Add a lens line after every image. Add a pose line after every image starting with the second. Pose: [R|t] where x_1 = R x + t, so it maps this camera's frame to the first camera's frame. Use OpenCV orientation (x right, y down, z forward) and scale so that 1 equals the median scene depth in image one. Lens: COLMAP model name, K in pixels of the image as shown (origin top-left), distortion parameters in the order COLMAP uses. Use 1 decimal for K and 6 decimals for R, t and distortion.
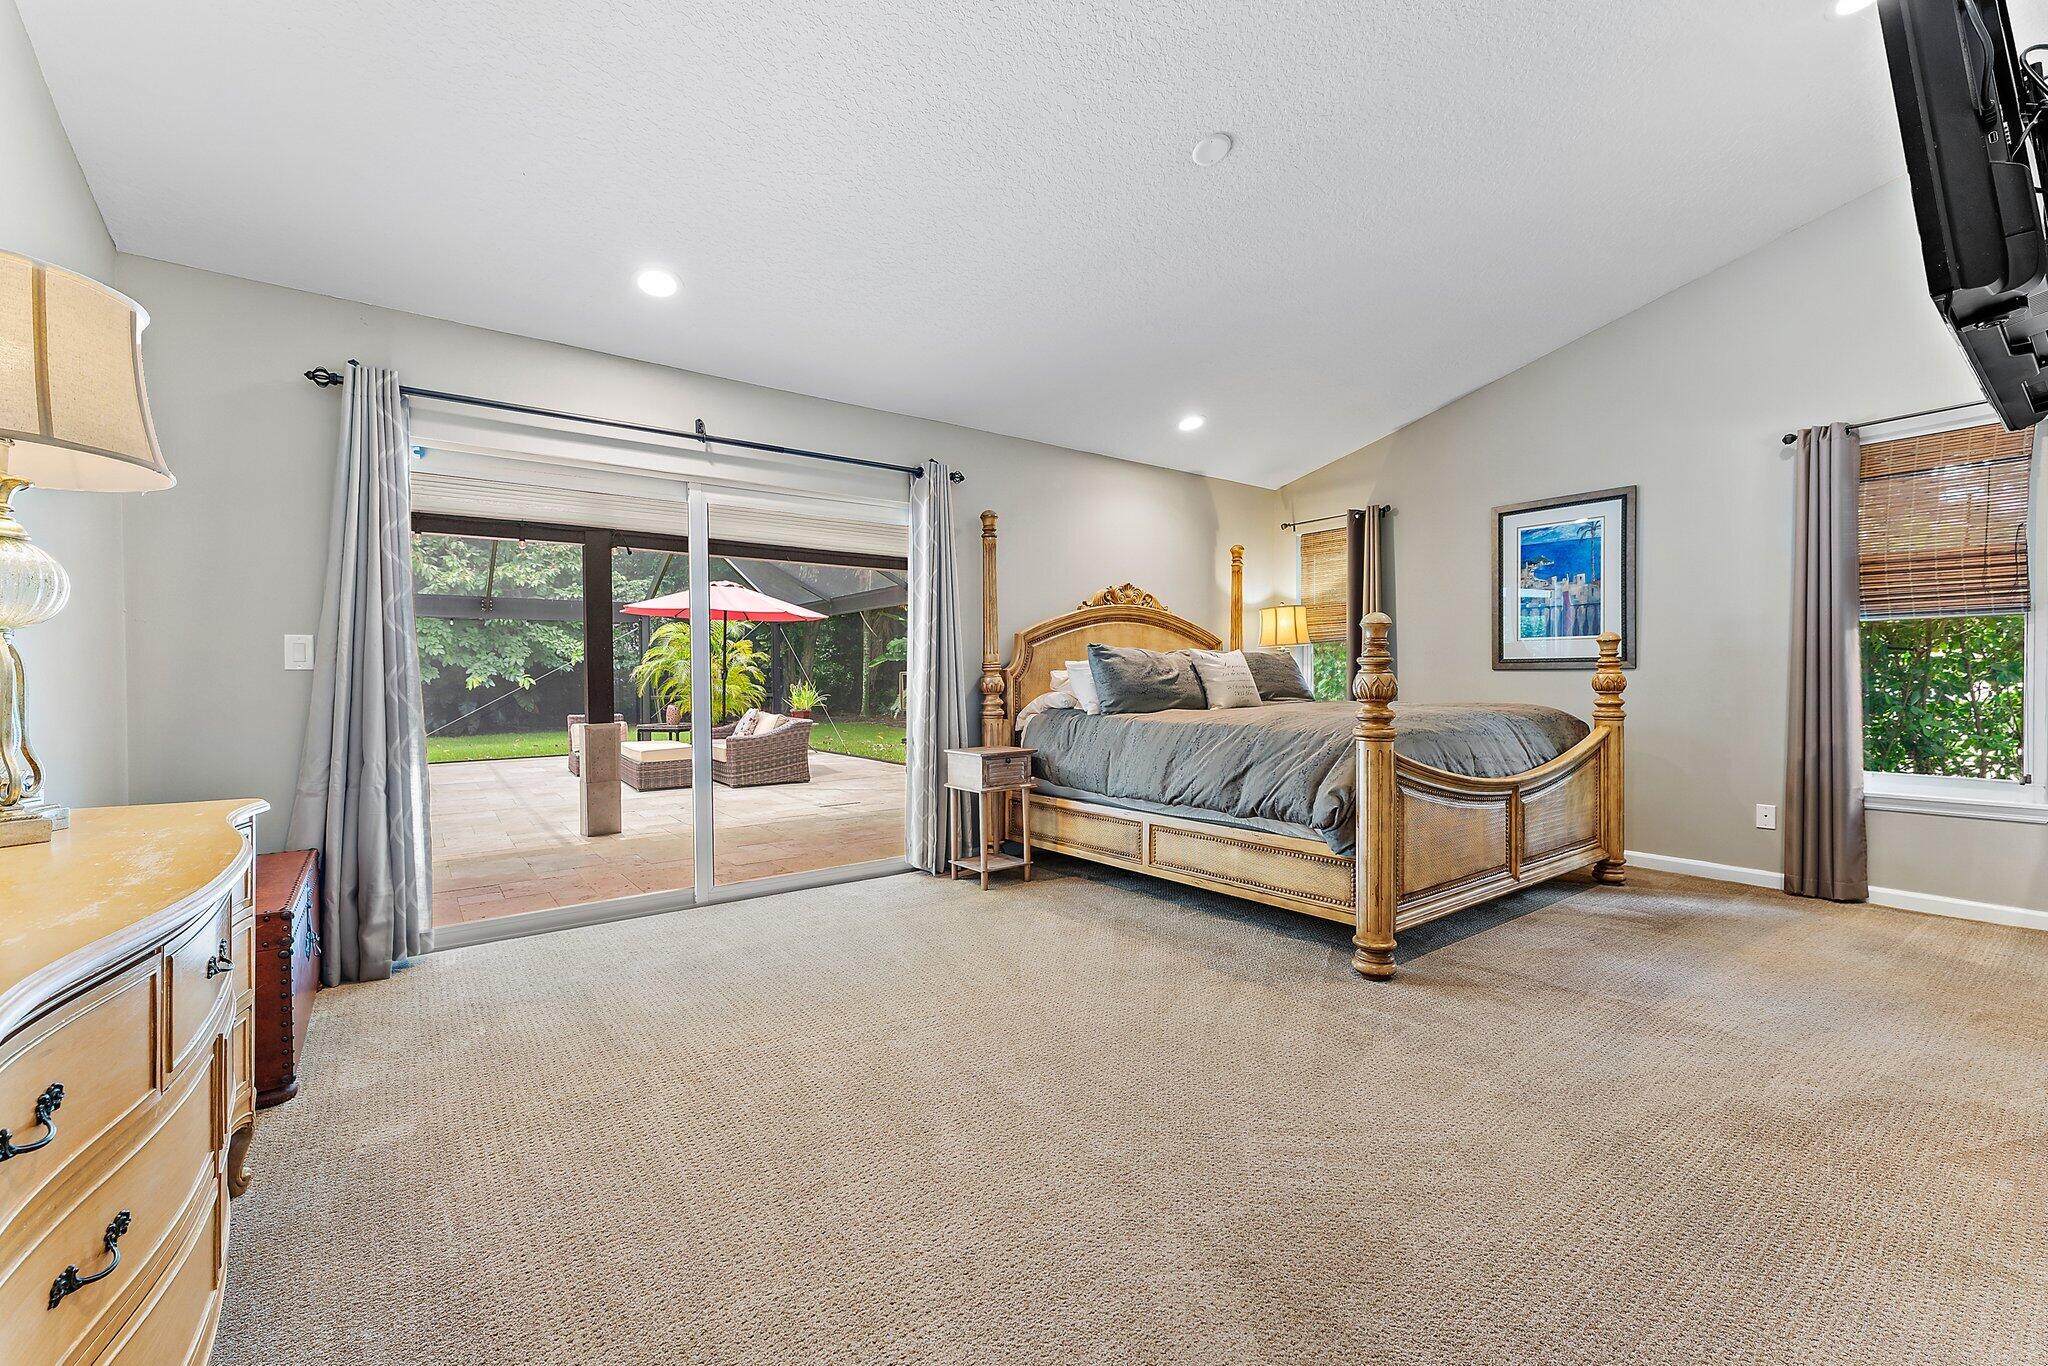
lens RADIAL K [[827.6, 0, 1019.7], [0, 827.6, 684.9], [0, 0, 1]] dist [0.002443, 0.000076]
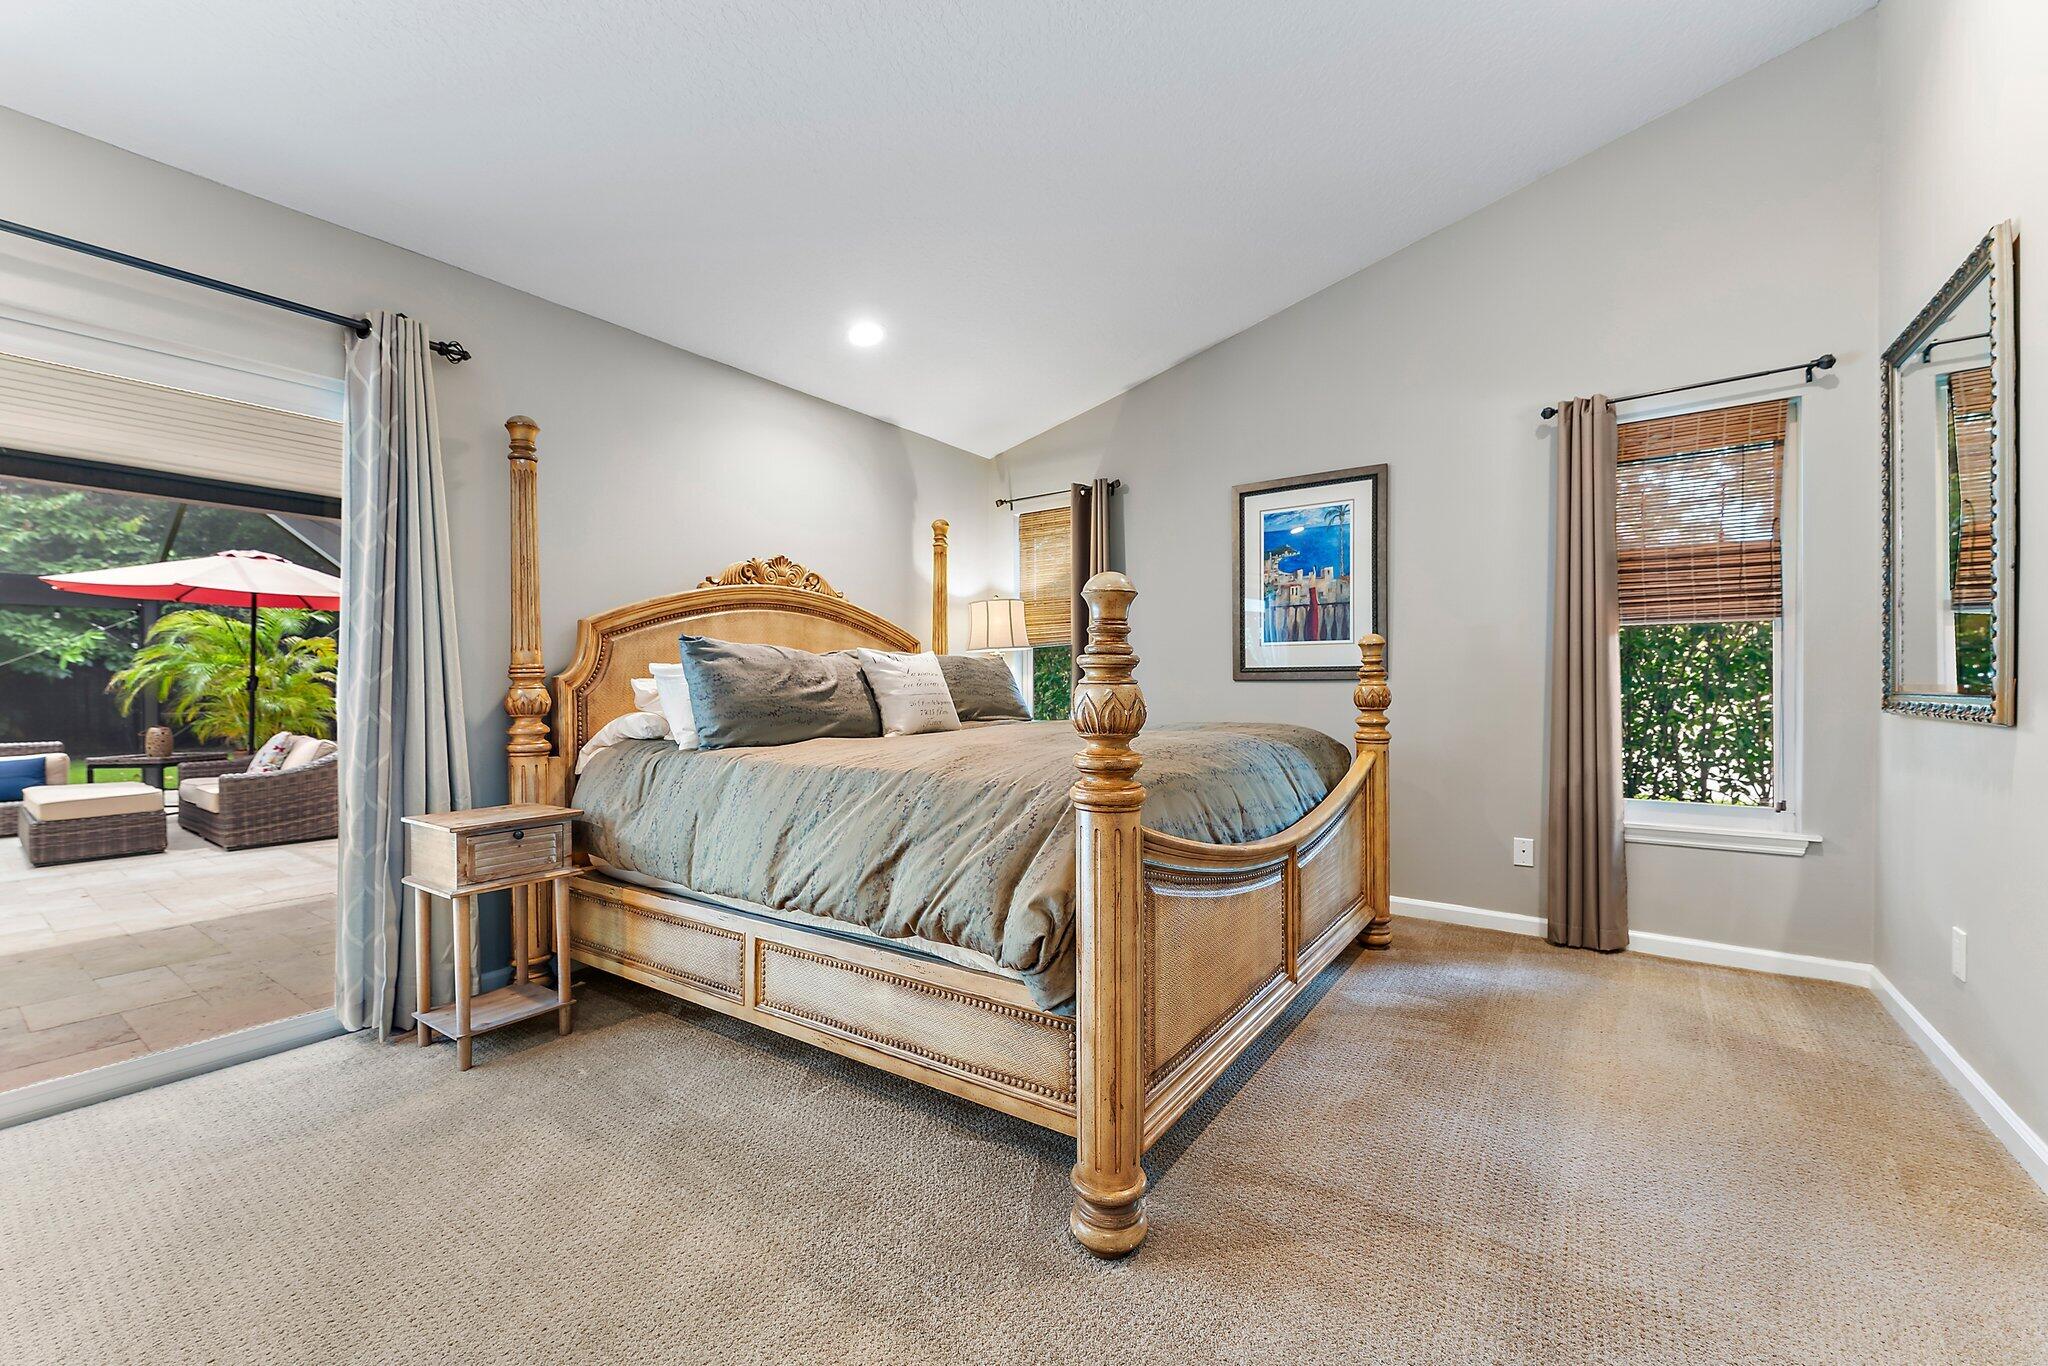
lens RADIAL K [[827.6, 0, 1019.7], [0, 827.6, 684.9], [0, 0, 1]] dist [0.002443, 0.000076]
pose [[0.953212, 0.002529, 0.302291, 0.141152], [0.001179, 0.999926, -0.012084, -0.004932], [-0.302299, 0.011875, 0.953139, 0.336568]]
